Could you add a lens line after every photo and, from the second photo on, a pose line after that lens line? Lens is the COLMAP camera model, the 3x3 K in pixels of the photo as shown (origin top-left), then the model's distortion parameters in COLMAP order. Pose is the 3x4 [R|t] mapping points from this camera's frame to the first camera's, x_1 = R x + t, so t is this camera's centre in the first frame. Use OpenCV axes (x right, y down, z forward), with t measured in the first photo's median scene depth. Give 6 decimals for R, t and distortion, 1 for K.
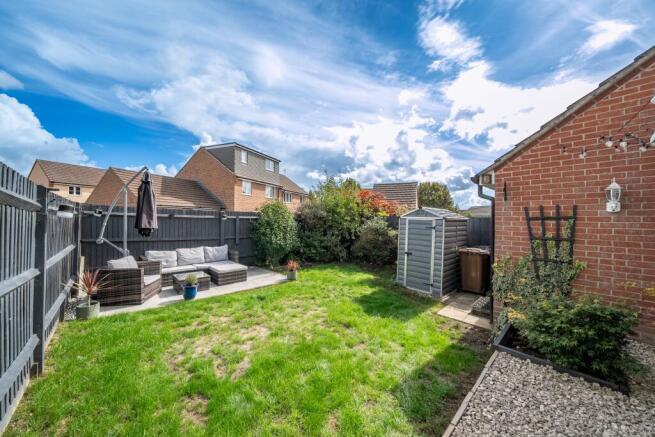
lens RADIAL K [[235.4, 0, 327.5], [0, 235.4, 218.5], [0, 0, 1]] dist [-0.013973, -0.000132]
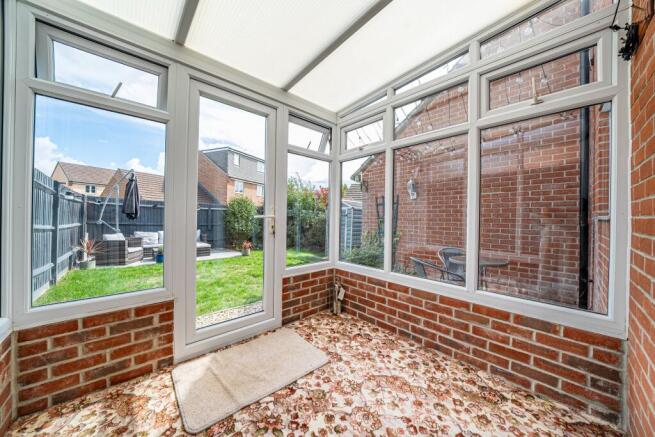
lens RADIAL K [[224.7, 0, 327.5], [0, 224.7, 218.5], [0, 0, 1]] dist [-0.023910, 0.000124]
pose [[0.999938, 0.004887, -0.010025, 0.378565], [-0.004836, 0.999975, 0.005171, 0.055132], [0.010050, -0.005123, 0.999936, -0.283714]]
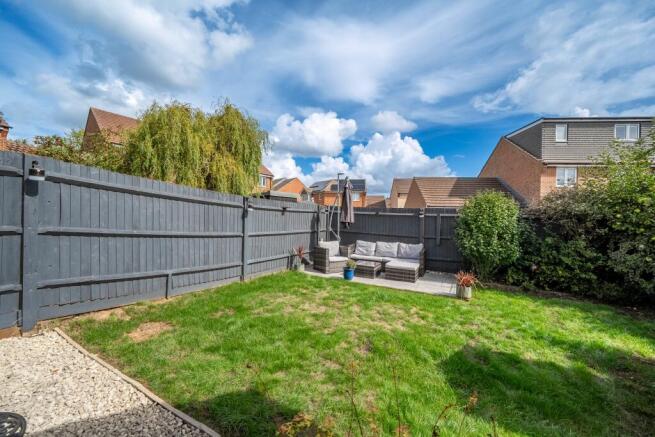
lens RADIAL K [[254.8, 0, 327.5], [0, 254.8, 218.5], [0, 0, 1]] dist [-0.000091, -0.000016]
pose [[0.321861, 0.003669, -0.946780, 0.571731], [-0.017548, 0.999844, -0.002091, 0.024885], [0.946624, 0.017287, 0.321875, 0.408461]]
